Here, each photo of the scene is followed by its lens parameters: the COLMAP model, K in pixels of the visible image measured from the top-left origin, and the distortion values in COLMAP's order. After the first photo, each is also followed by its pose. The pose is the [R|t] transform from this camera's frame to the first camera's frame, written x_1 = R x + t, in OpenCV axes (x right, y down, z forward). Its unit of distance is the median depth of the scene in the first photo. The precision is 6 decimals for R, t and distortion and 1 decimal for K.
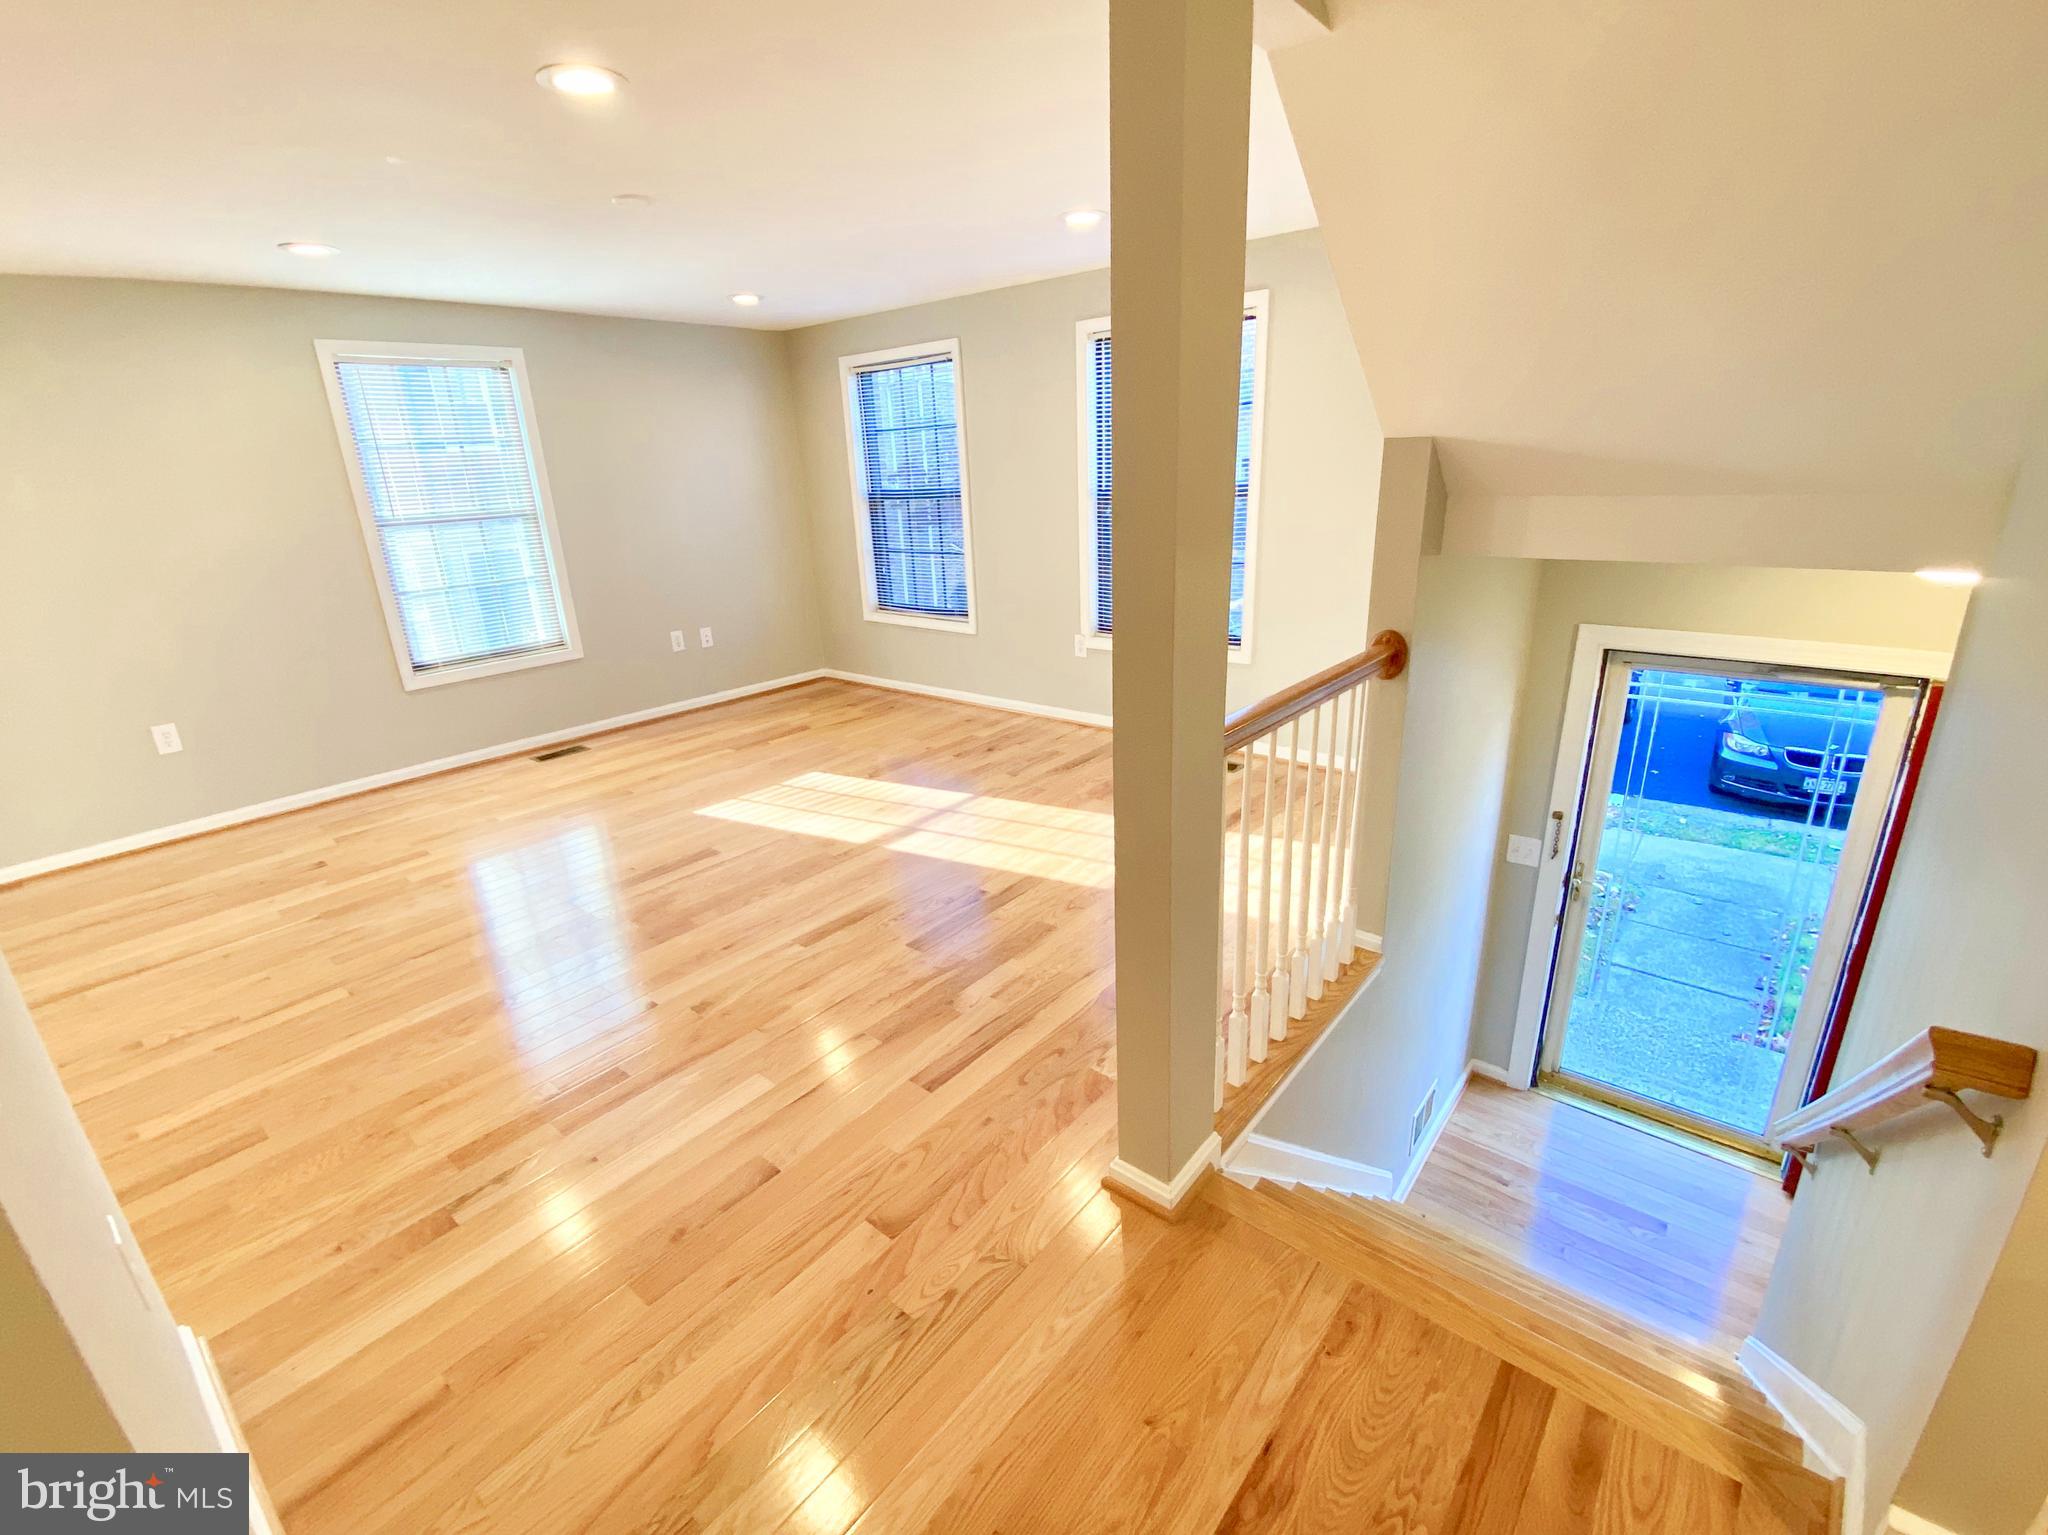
lens RADIAL K [[897.1, 0, 1024.2], [0, 897.1, 767.1], [0, 0, 1]] dist [0.016591, -0.020050]
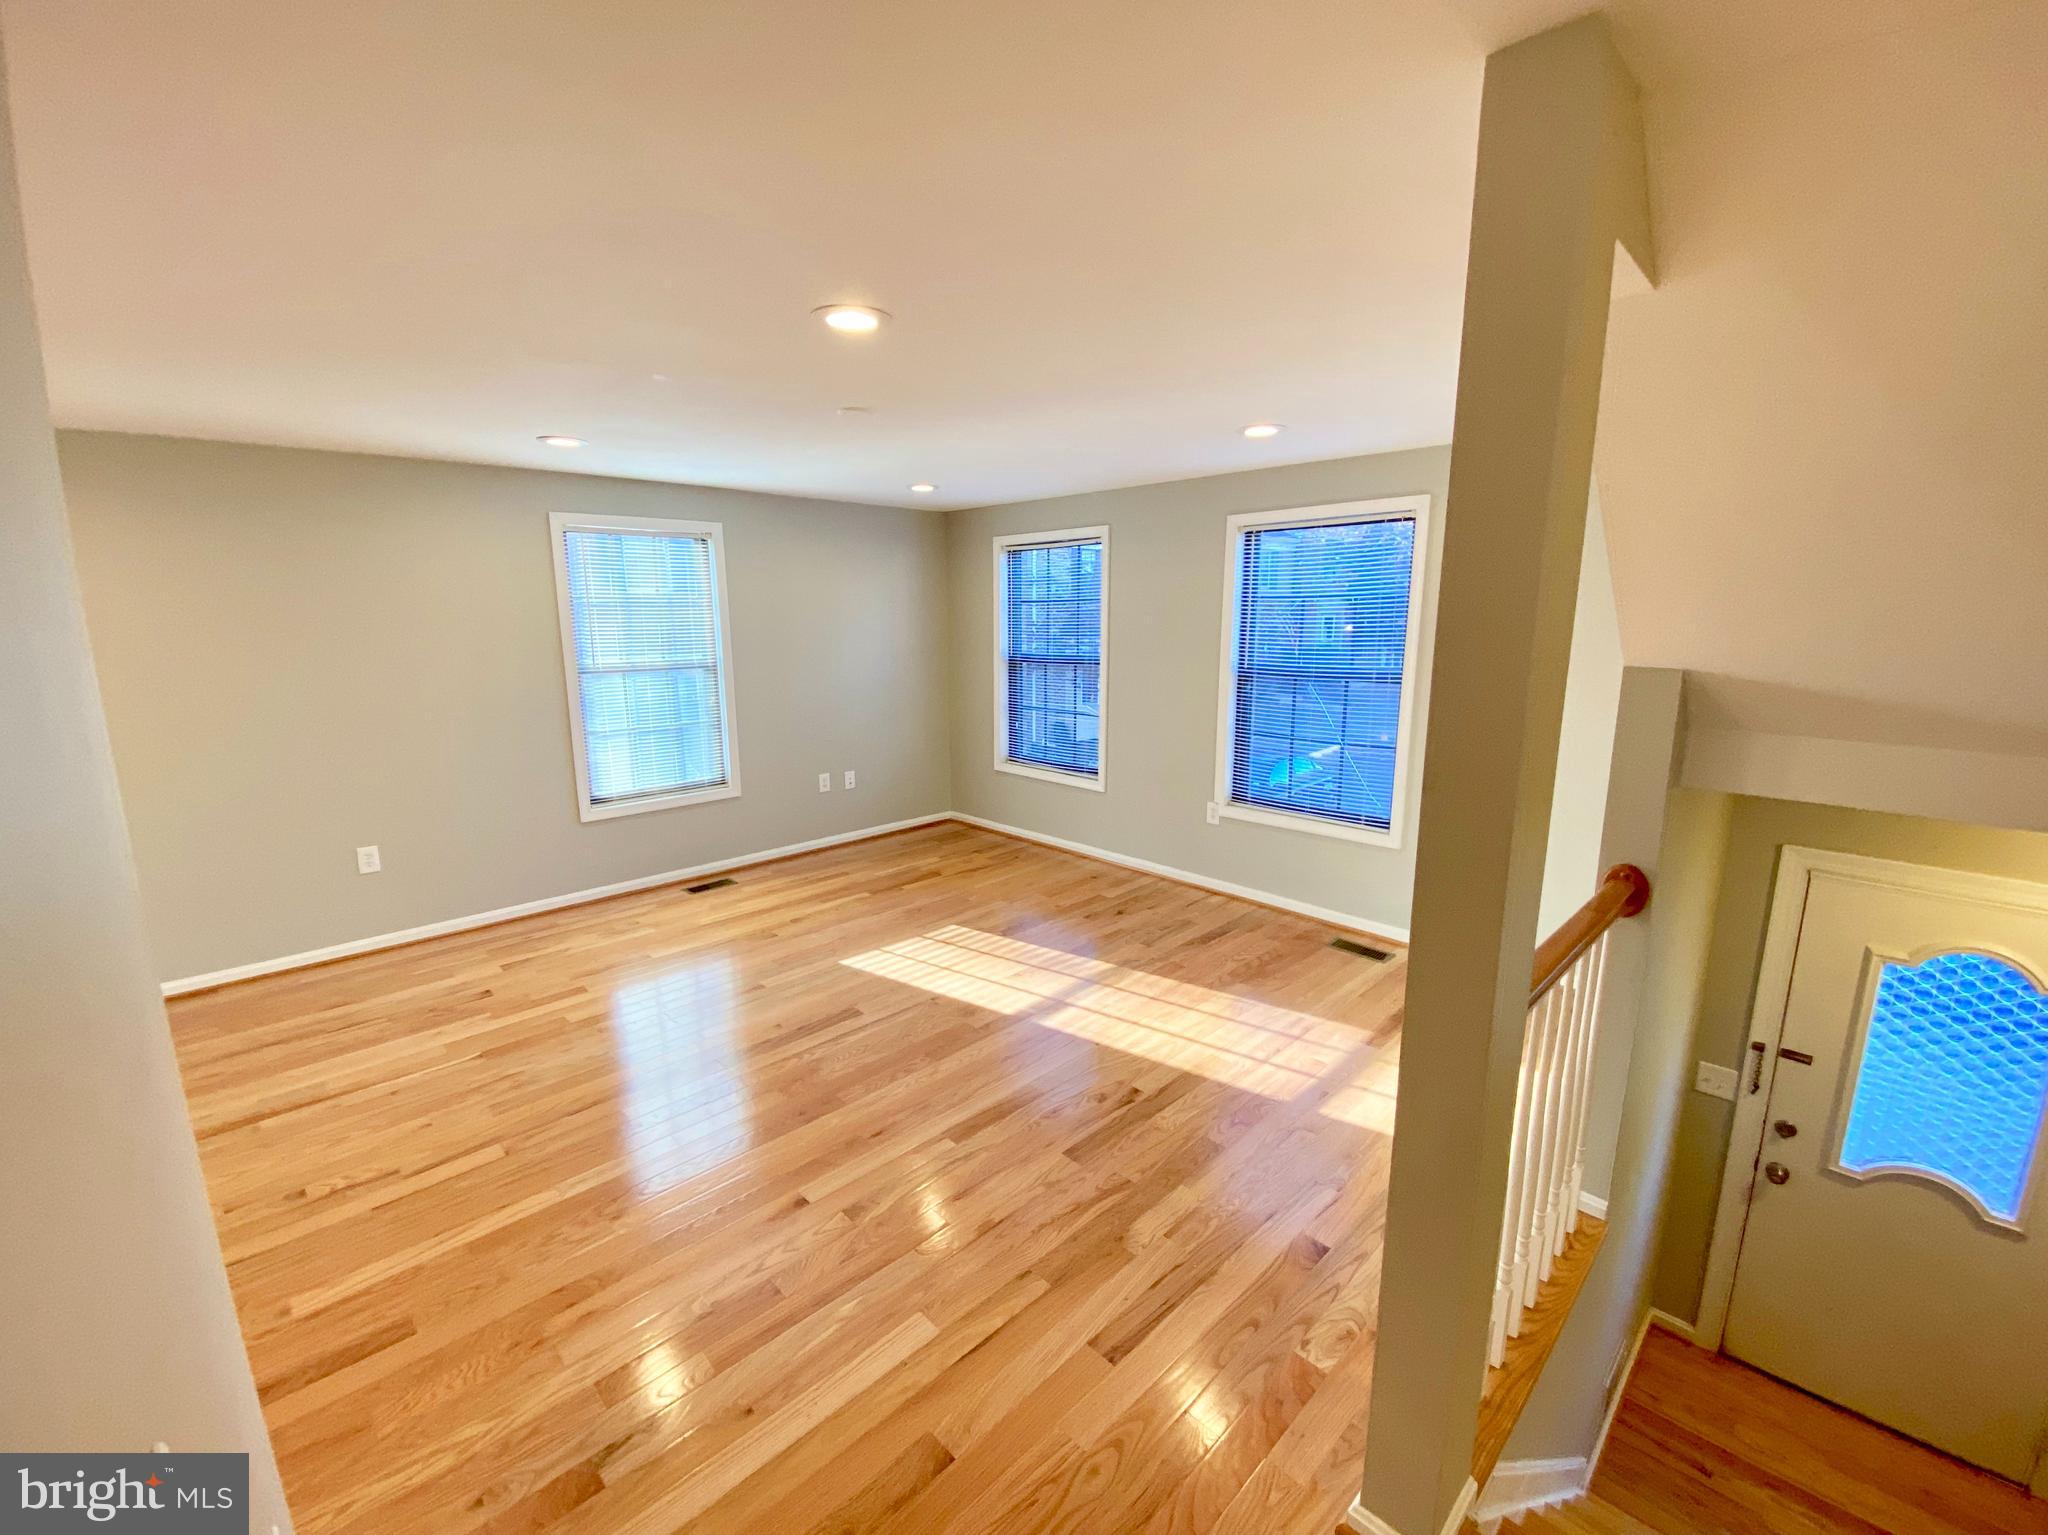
lens RADIAL K [[836.9, 0, 1024.2], [0, 836.9, 764.3], [0, 0, 1]] dist [0.013487, -0.018167]
pose [[0.994260, 0.055094, -0.091721, -0.087591], [-0.067551, 0.988016, -0.138785, -0.060079], [0.082975, 0.144184, 0.986066, 0.053517]]
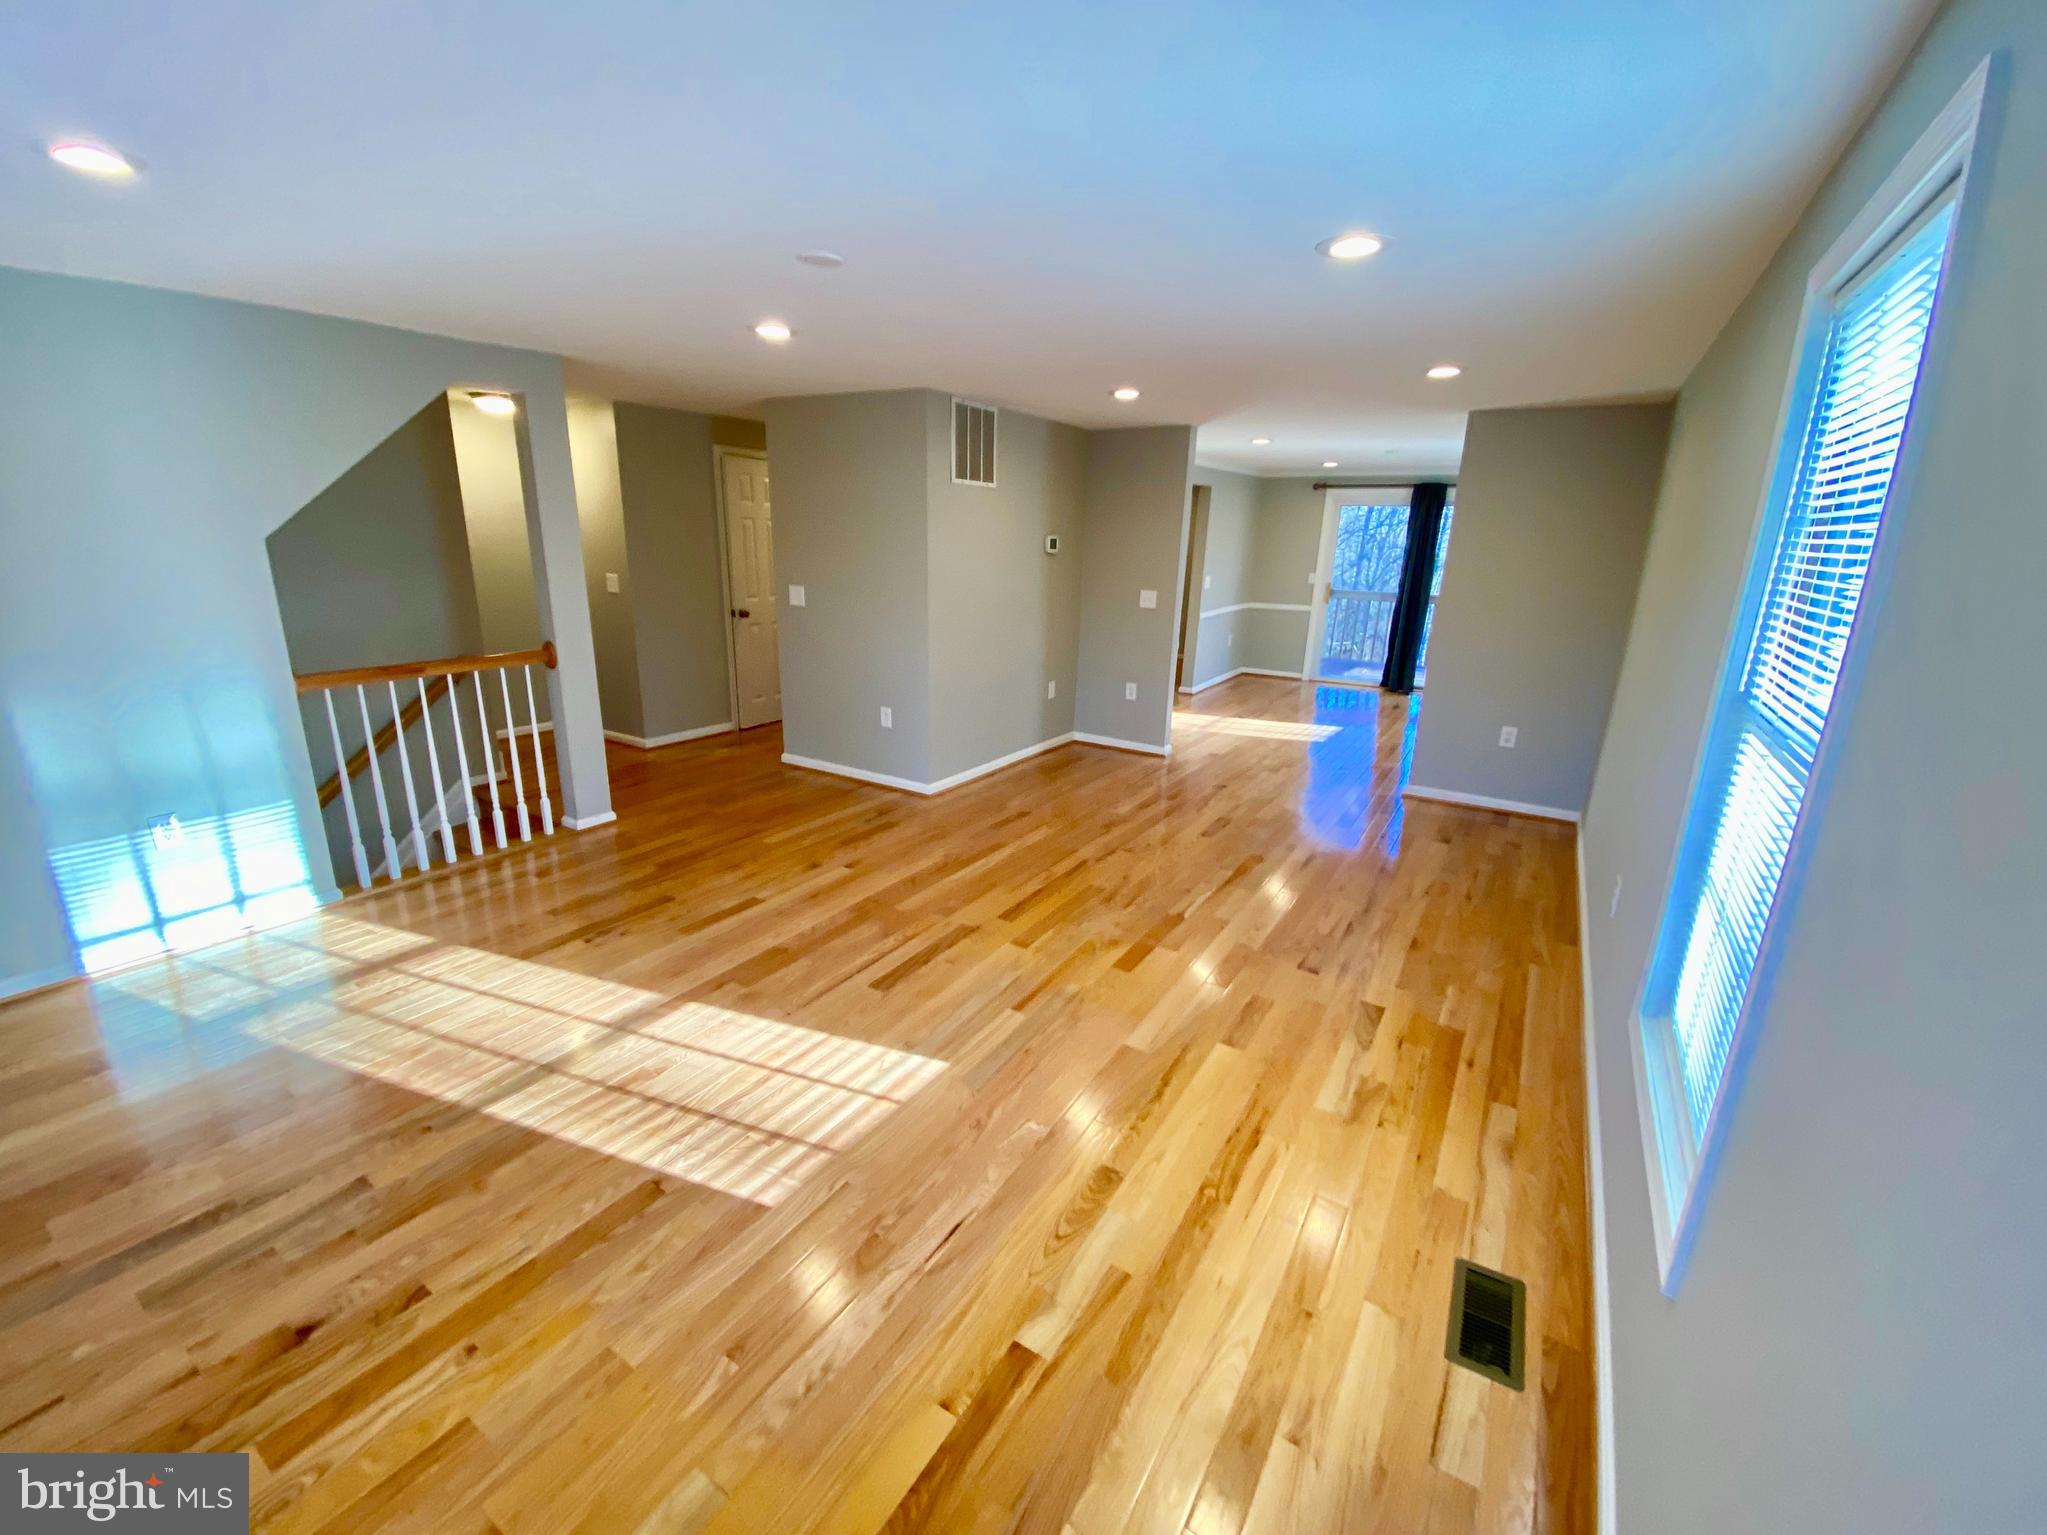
lens RADIAL K [[846.7, 0, 1030.5], [0, 846.7, 756.2], [0, 0, 1]] dist [0.010636, -0.000075]
pose [[-0.990558, 0.040350, -0.131025, -0.385609], [-0.041144, 0.824161, 0.564859, -0.551381], [0.130777, 0.564916, -0.814719, 1.533672]]
